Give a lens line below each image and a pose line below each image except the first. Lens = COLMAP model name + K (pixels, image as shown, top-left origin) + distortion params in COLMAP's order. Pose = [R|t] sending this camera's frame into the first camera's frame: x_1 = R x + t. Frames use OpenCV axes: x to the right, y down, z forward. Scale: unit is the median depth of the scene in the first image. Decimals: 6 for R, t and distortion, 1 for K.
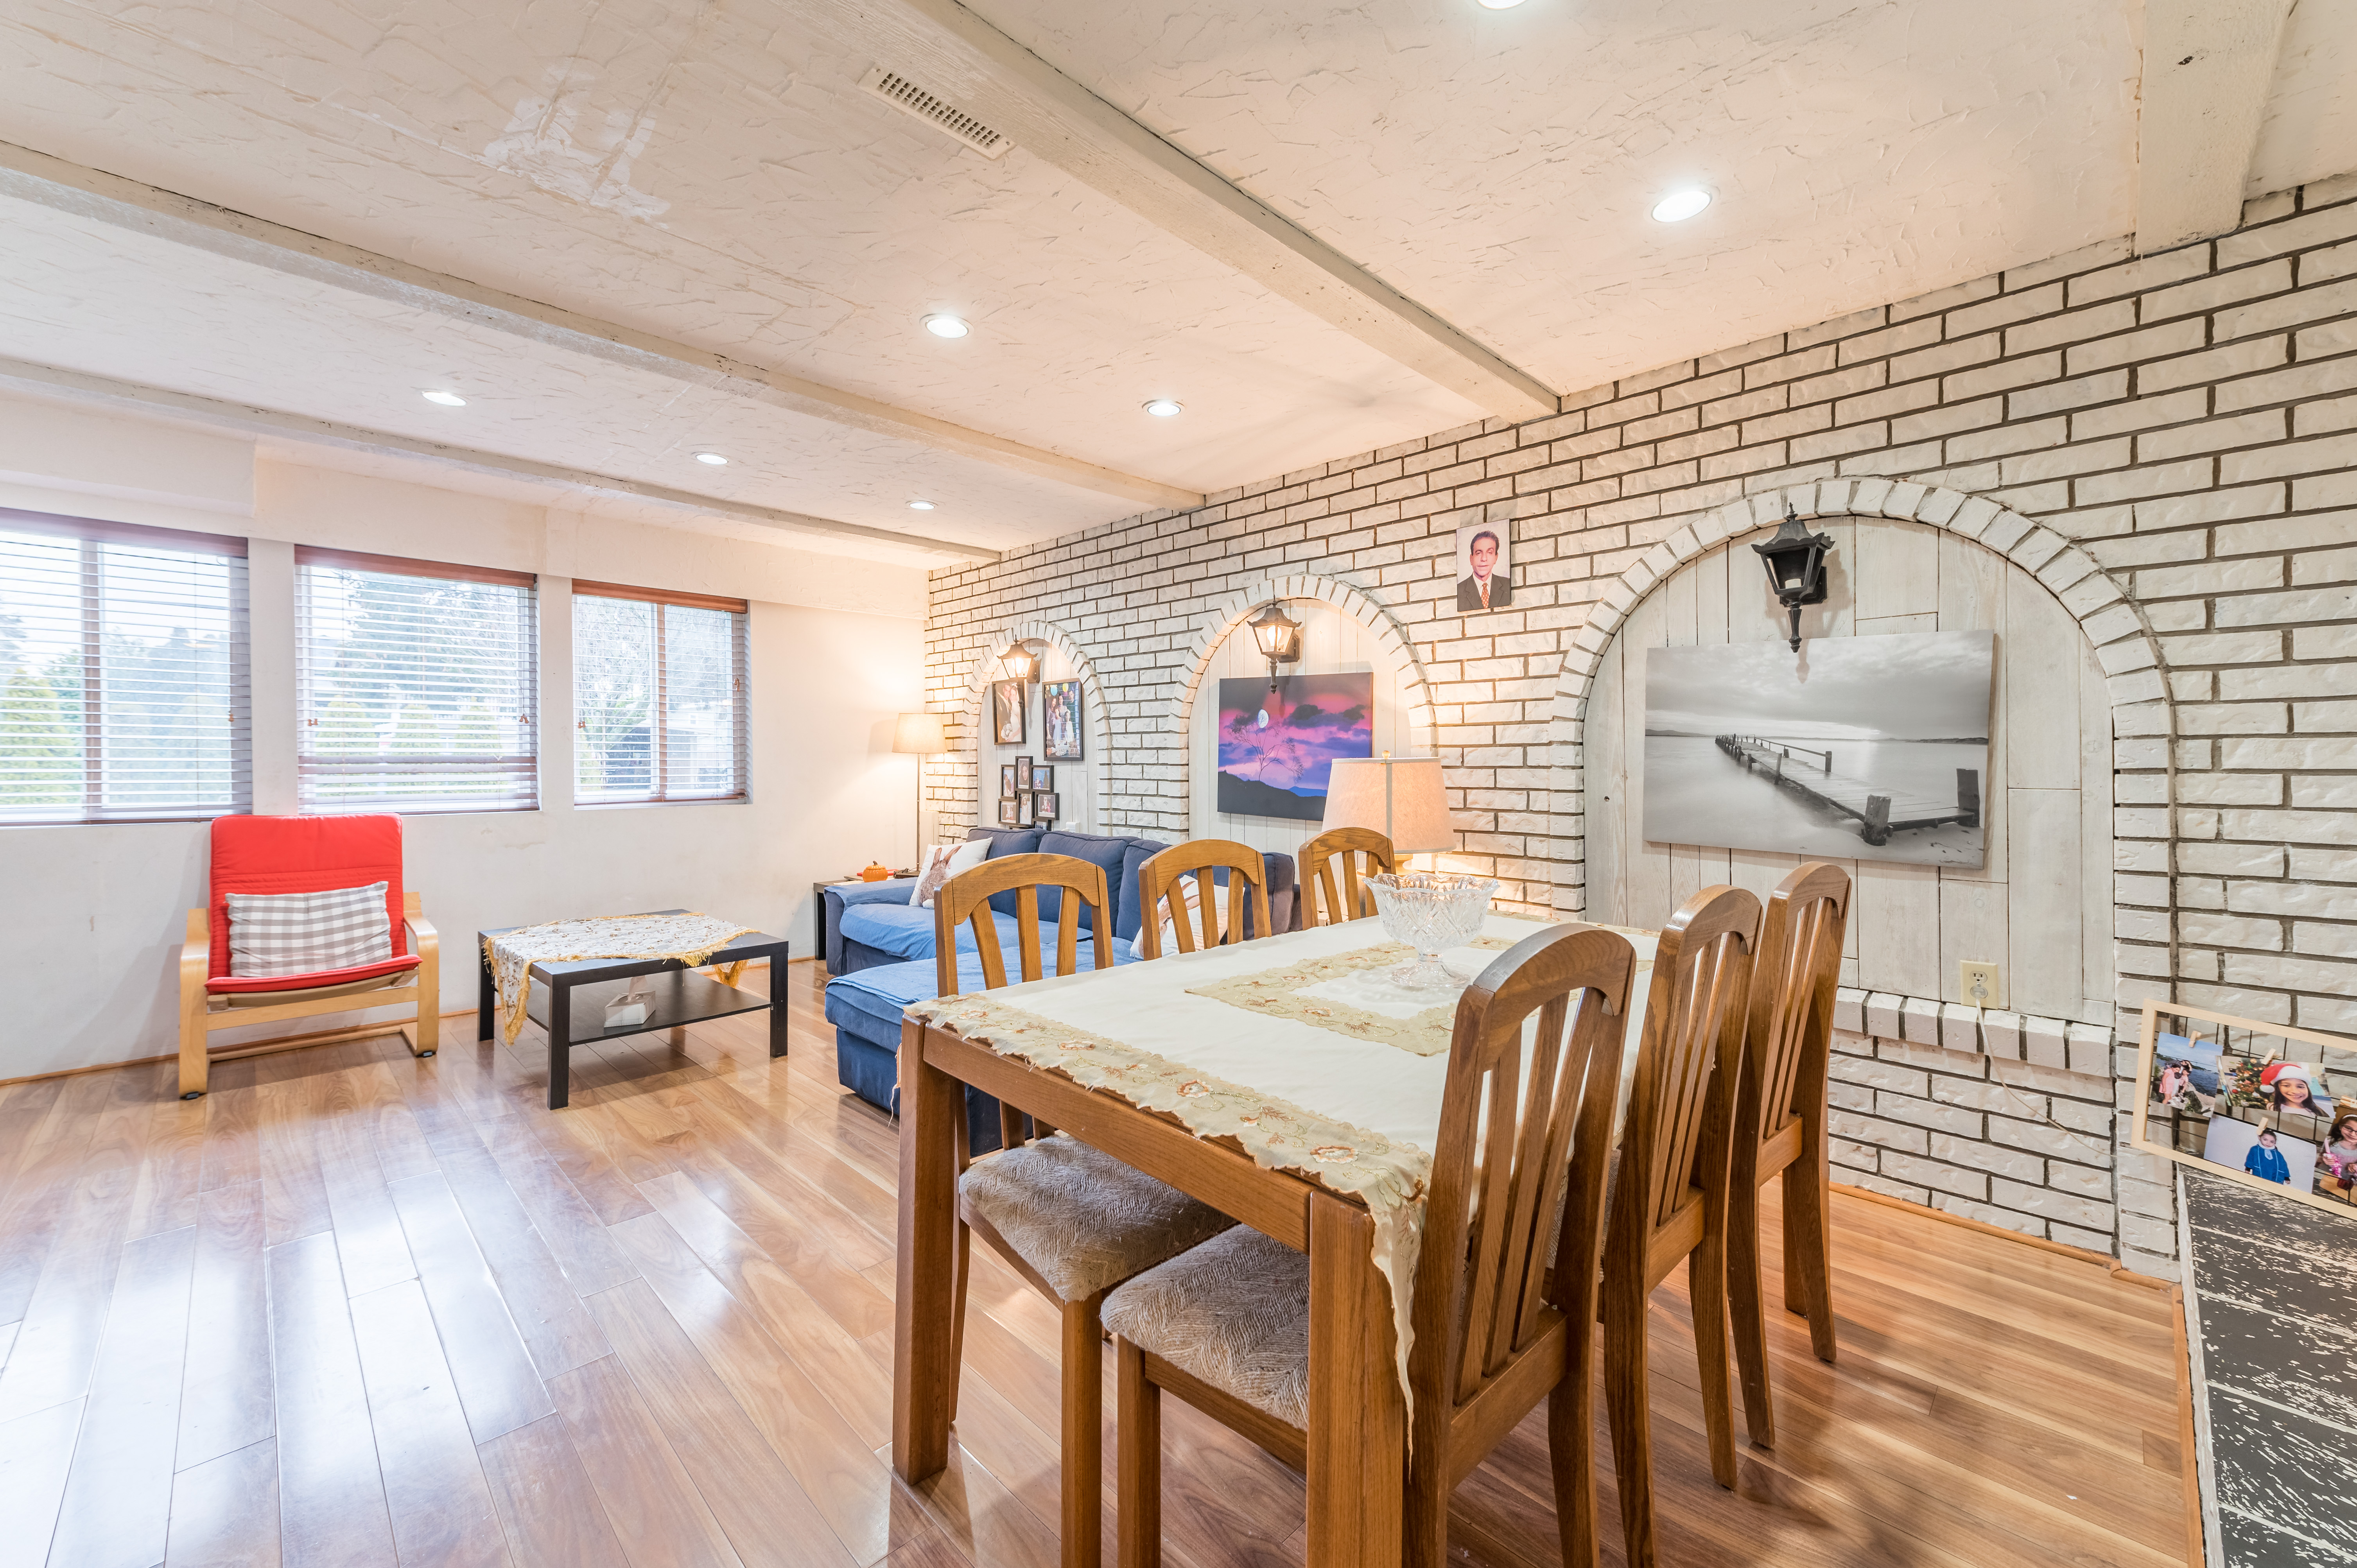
lens RADIAL K [[927.5, 0, 1175.3], [0, 927.5, 769.4], [0, 0, 1]] dist [0.018120, -0.001125]
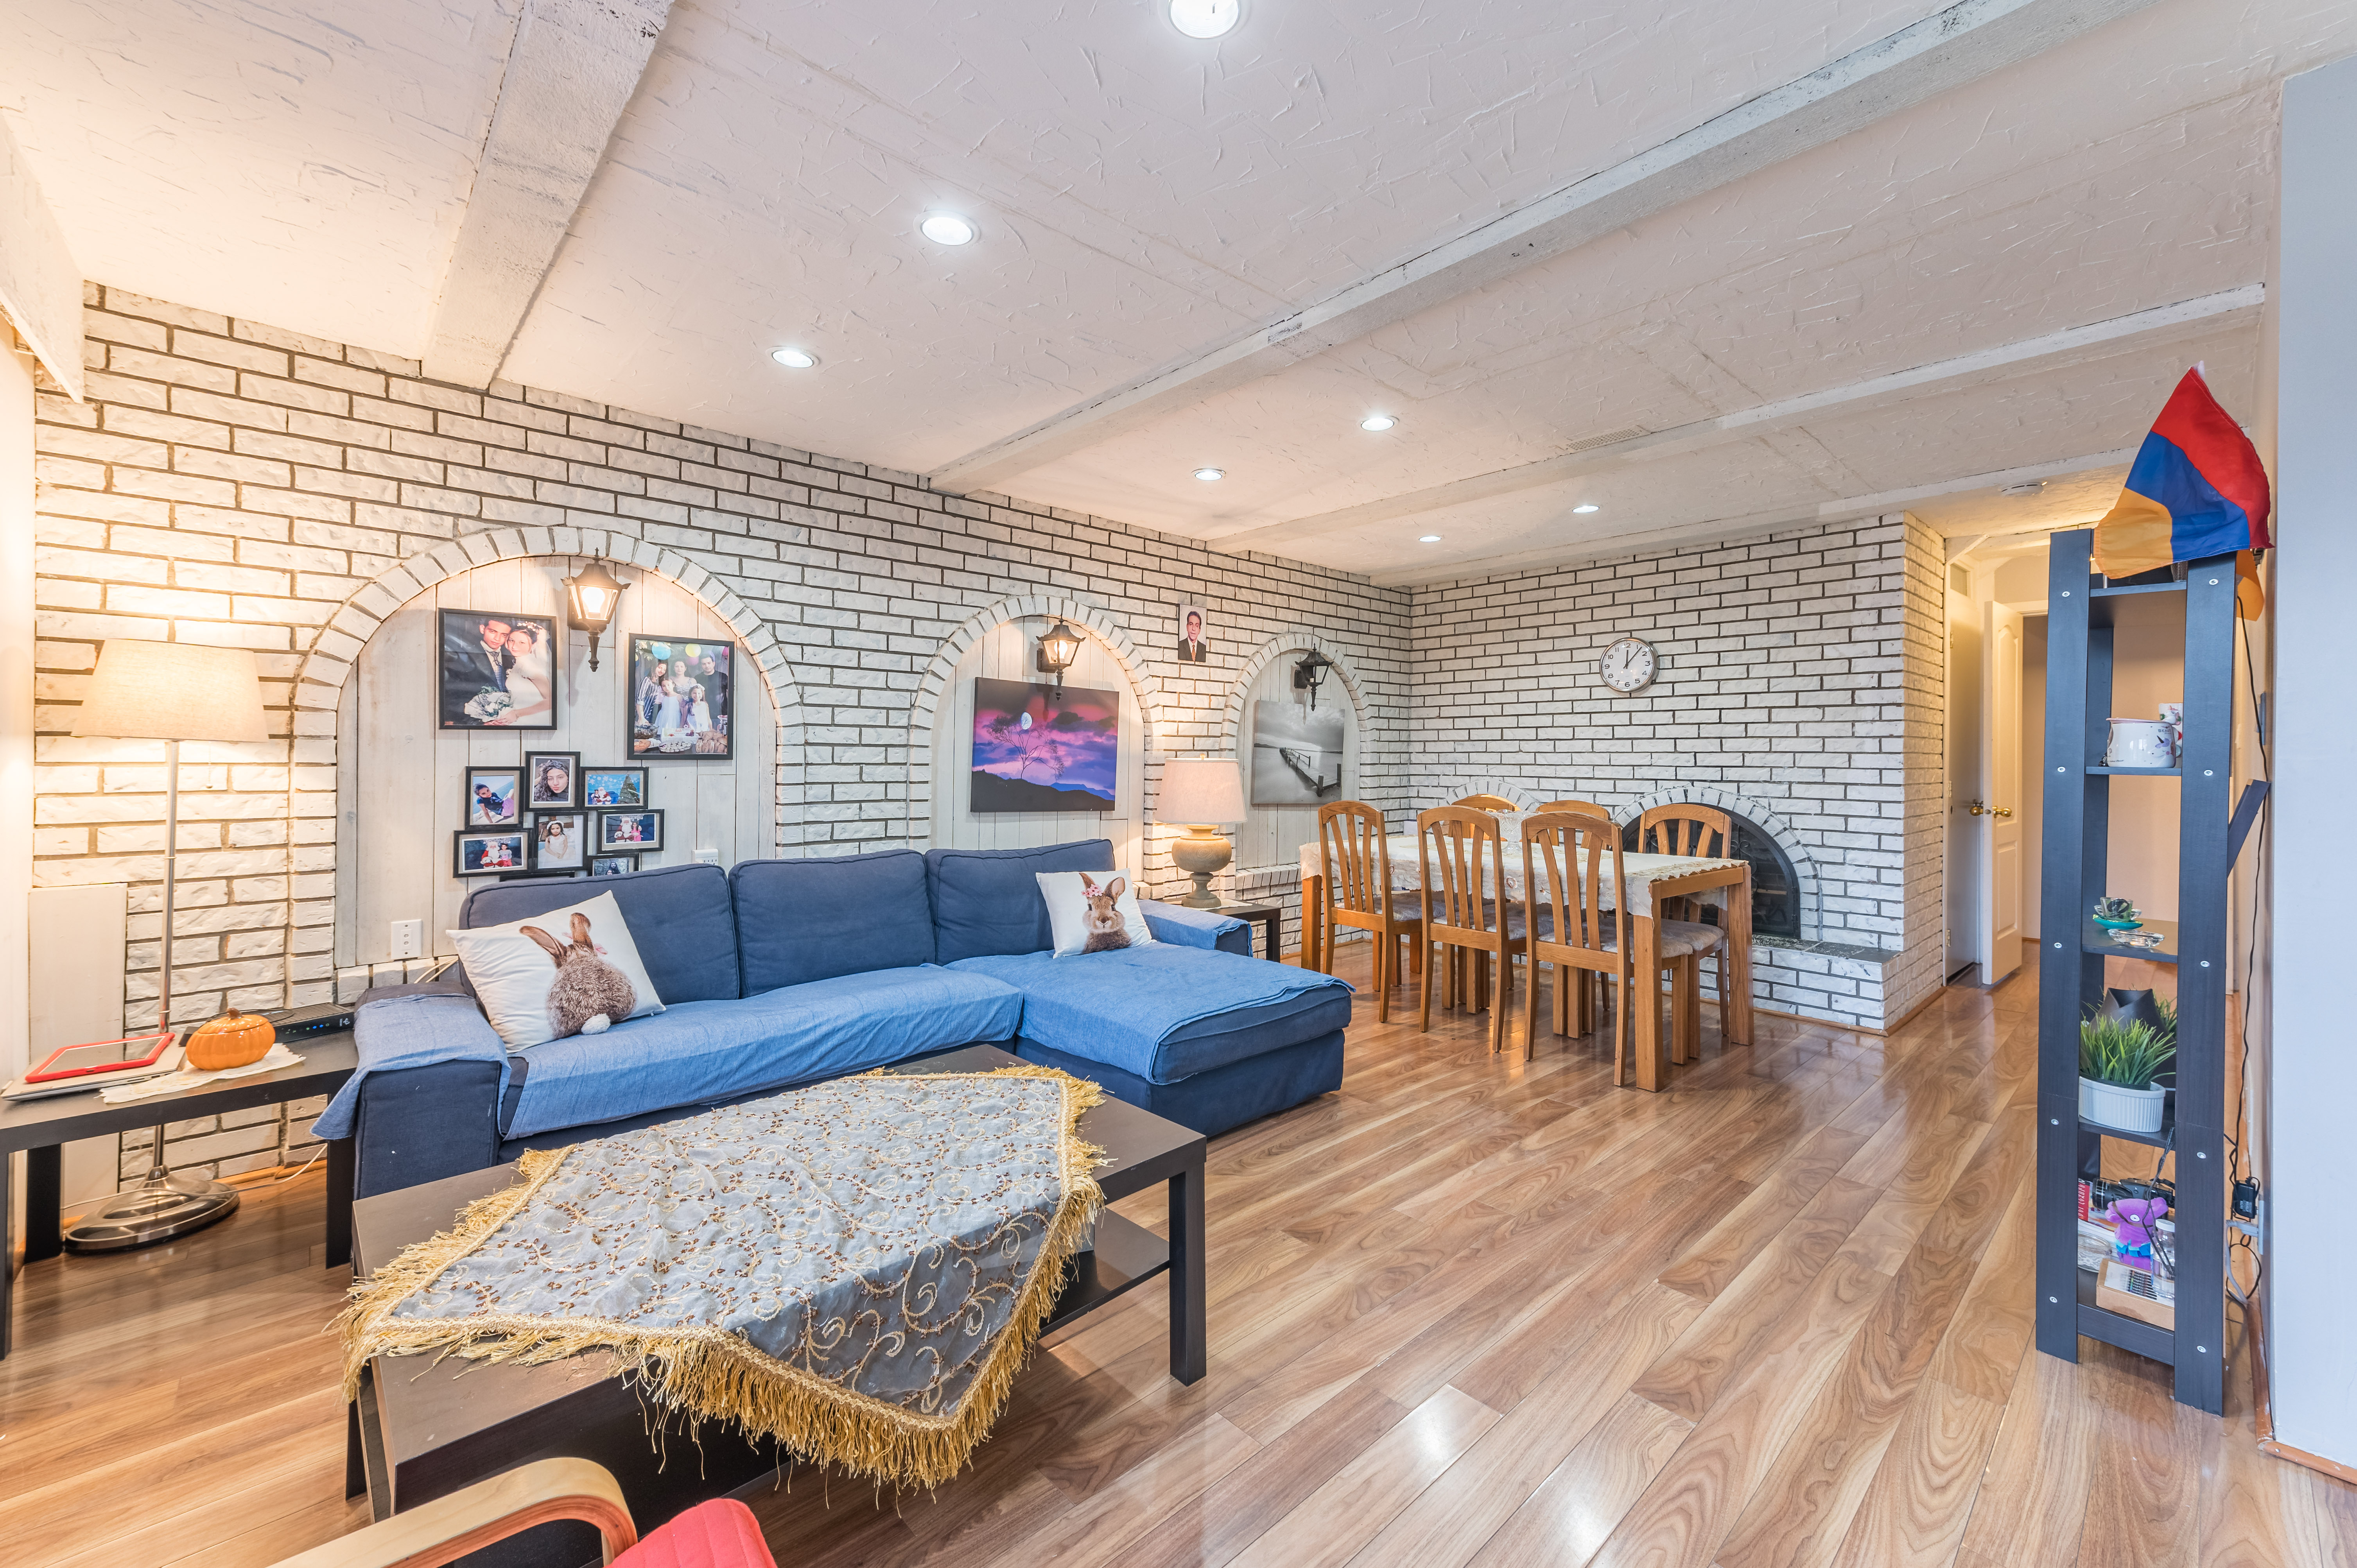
lens RADIAL K [[927.5, 0, 1178.4], [0, 927.5, 752.5], [0, 0, 1]] dist [0.018120, -0.001125]
pose [[0.044034, 0.005179, 0.999017, -0.988164], [0.004736, 0.999974, -0.005393, -0.011636], [-0.999019, 0.004969, 0.044008, 0.790429]]
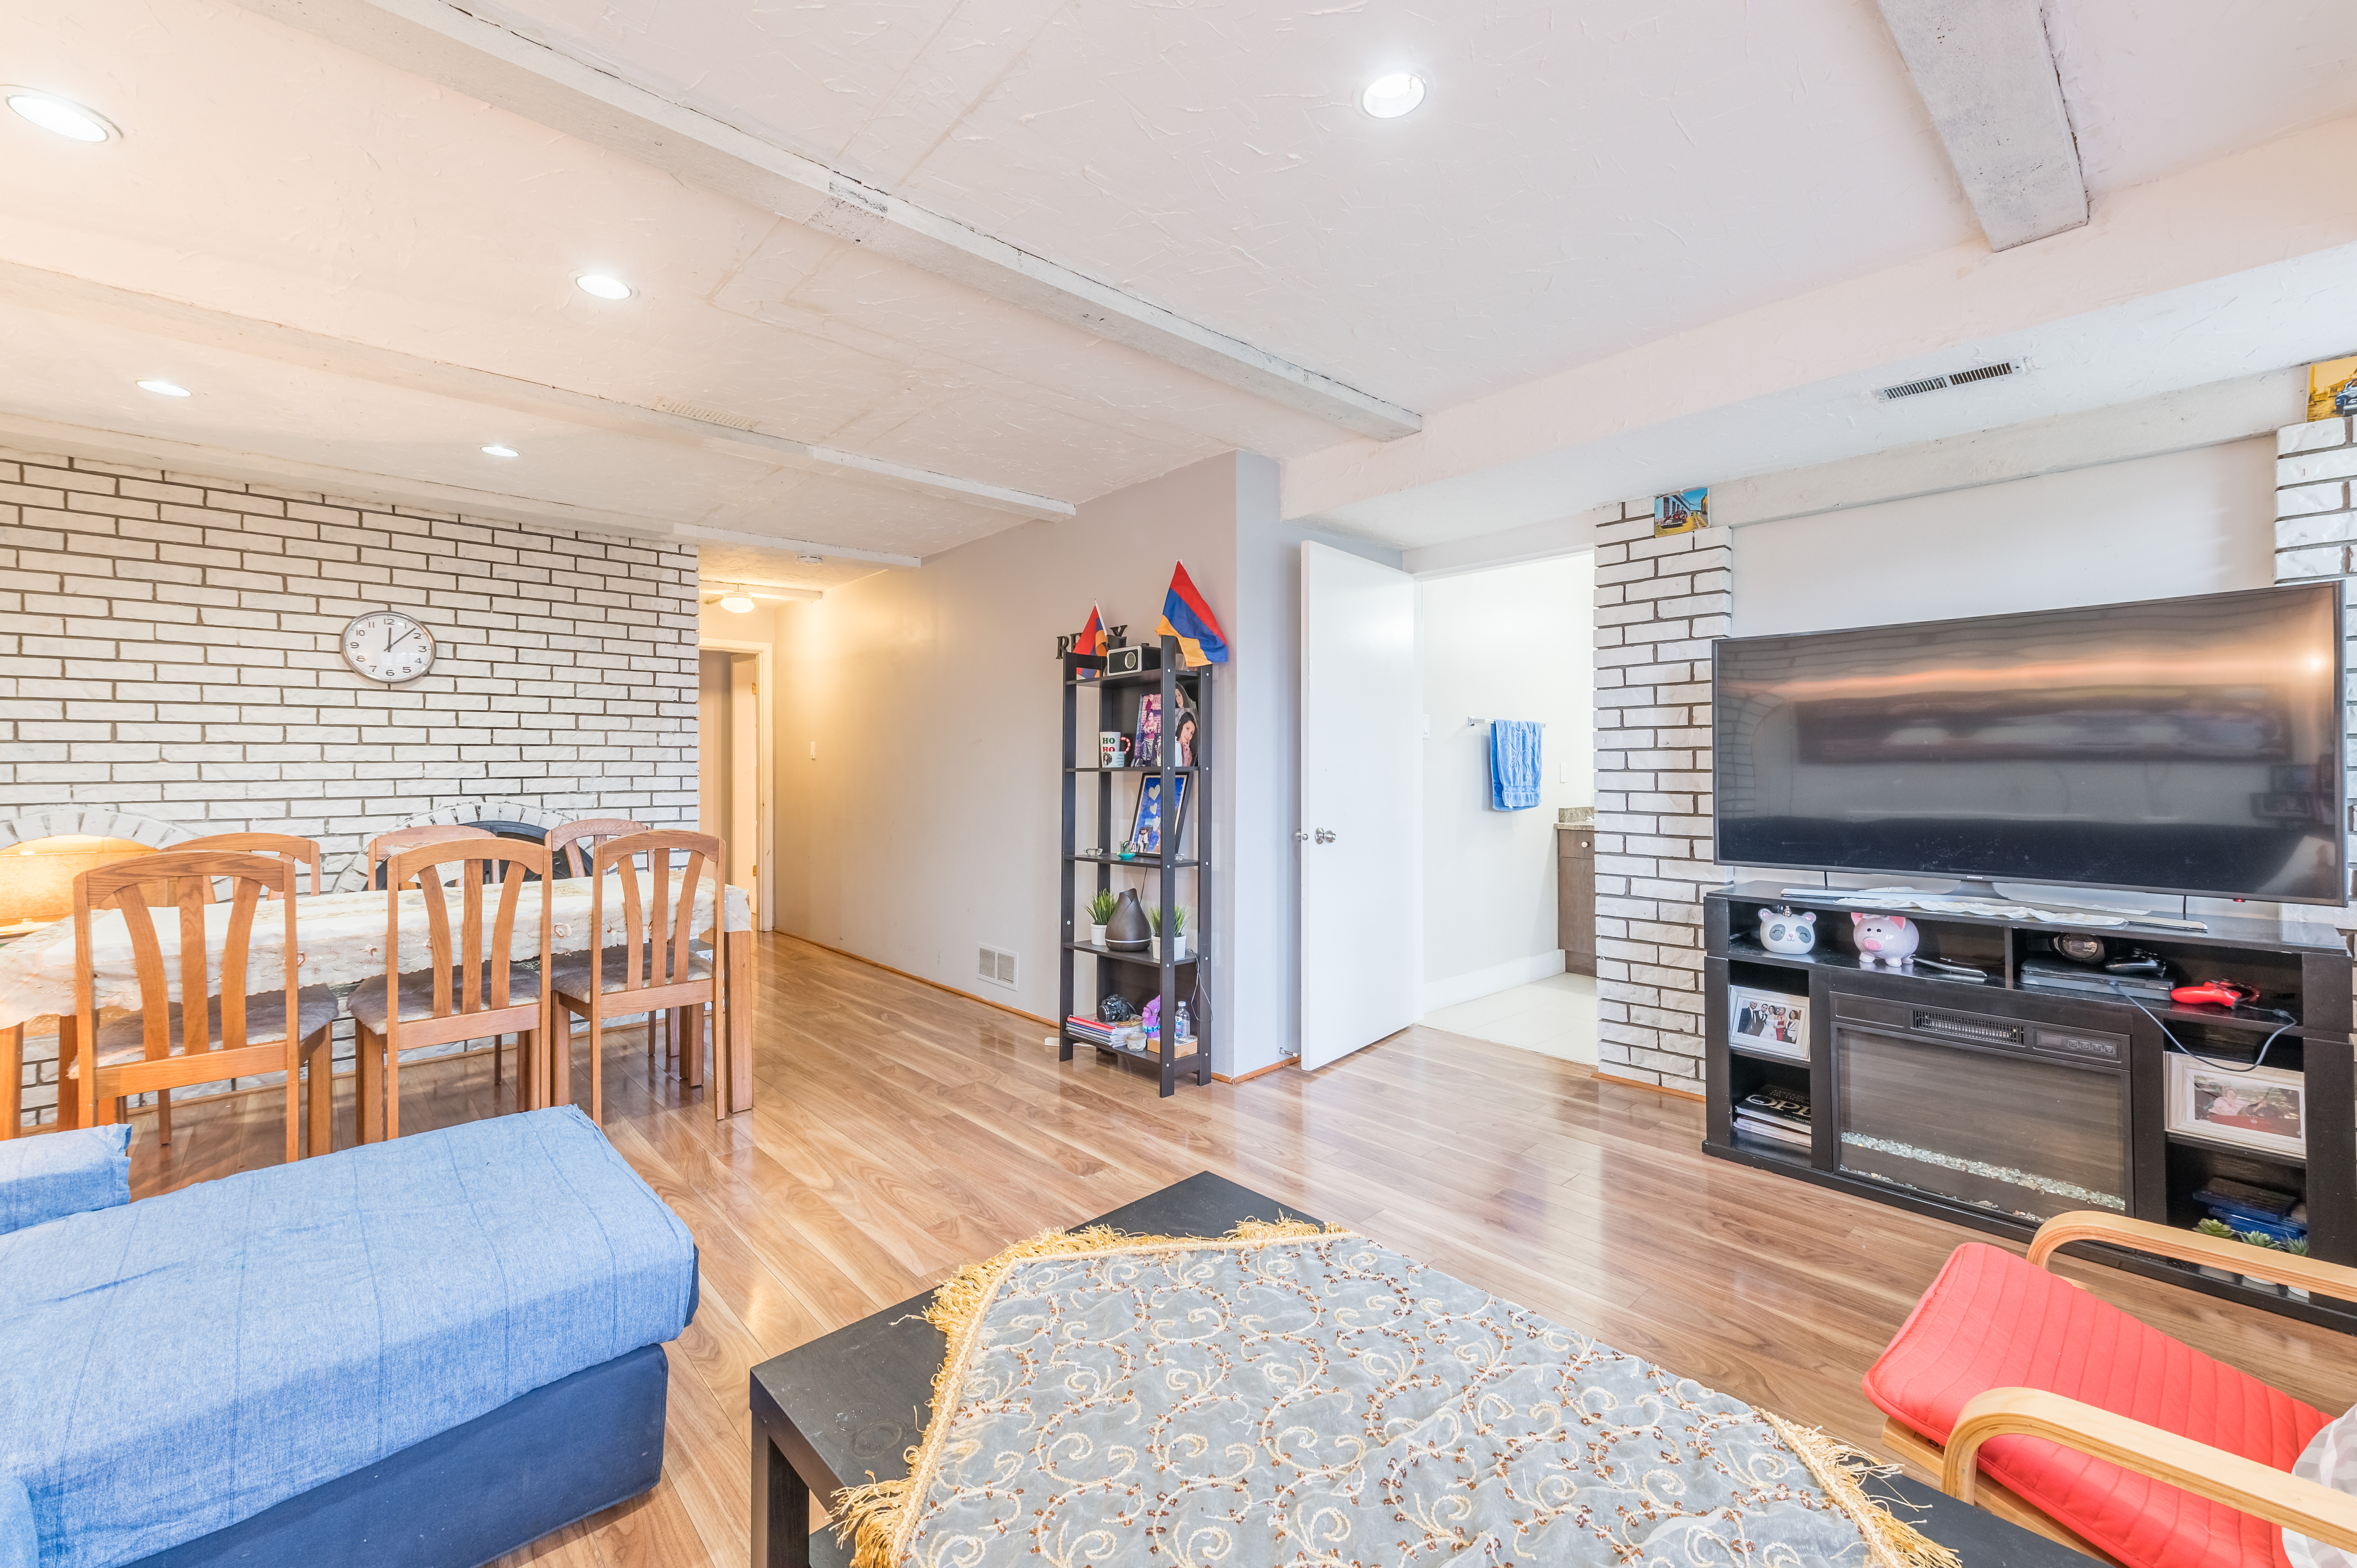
lens RADIAL K [[968.8, 0, 1182.7], [0, 968.8, 772.4], [0, 0, 1]] dist [0.012298, 0.000175]
pose [[-0.999477, 0.008247, 0.031256, -0.528418], [0.008775, 0.999820, 0.016794, -0.014921], [-0.031111, 0.017059, -0.999370, 1.244602]]
